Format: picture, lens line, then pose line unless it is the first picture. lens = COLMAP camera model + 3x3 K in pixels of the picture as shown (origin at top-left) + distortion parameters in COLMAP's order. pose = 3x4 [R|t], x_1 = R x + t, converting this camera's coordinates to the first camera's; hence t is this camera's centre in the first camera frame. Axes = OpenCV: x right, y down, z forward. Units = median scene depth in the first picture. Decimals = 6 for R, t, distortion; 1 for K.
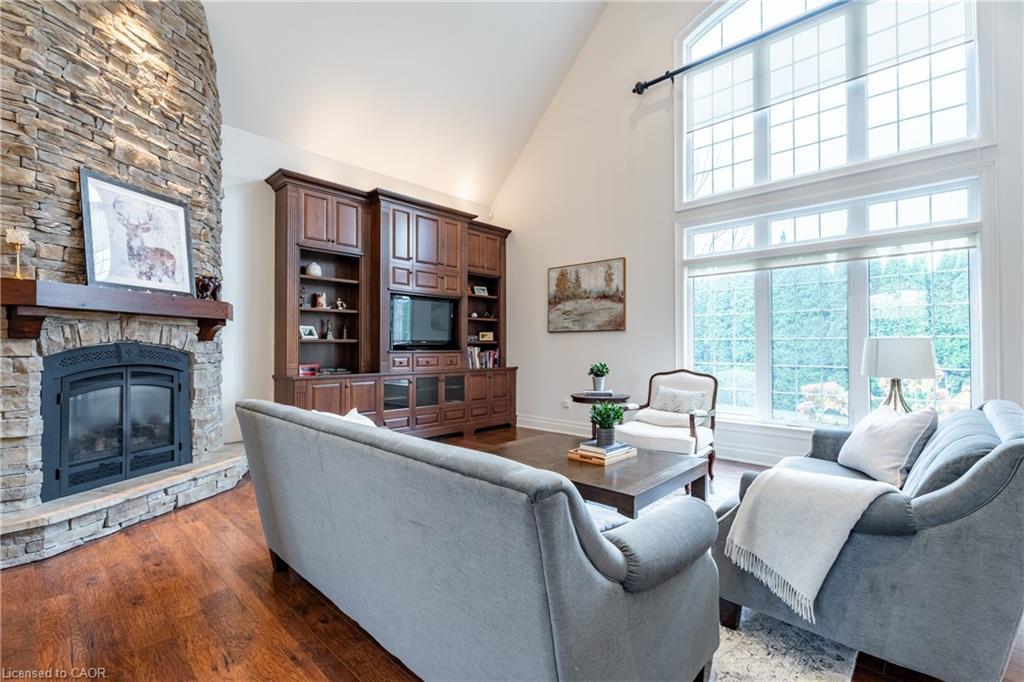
lens RADIAL K [[456.5, 0, 512.2], [0, 456.5, 345.9], [0, 0, 1]] dist [0.008969, -0.000019]
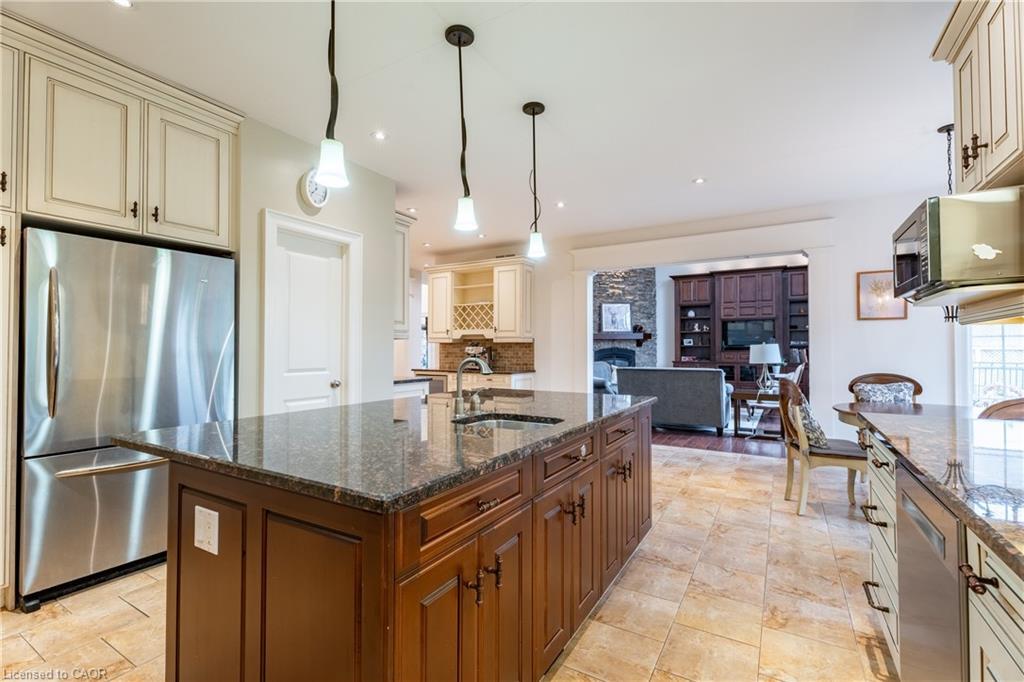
lens RADIAL K [[456.5, 0, 512.3], [0, 456.5, 341.6], [0, 0, 1]] dist [0.008969, -0.000019]
pose [[0.213636, -0.016854, -0.976768, 2.118127], [0.005529, 0.999856, -0.016043, -0.001434], [0.976898, -0.001974, 0.213698, -0.430315]]
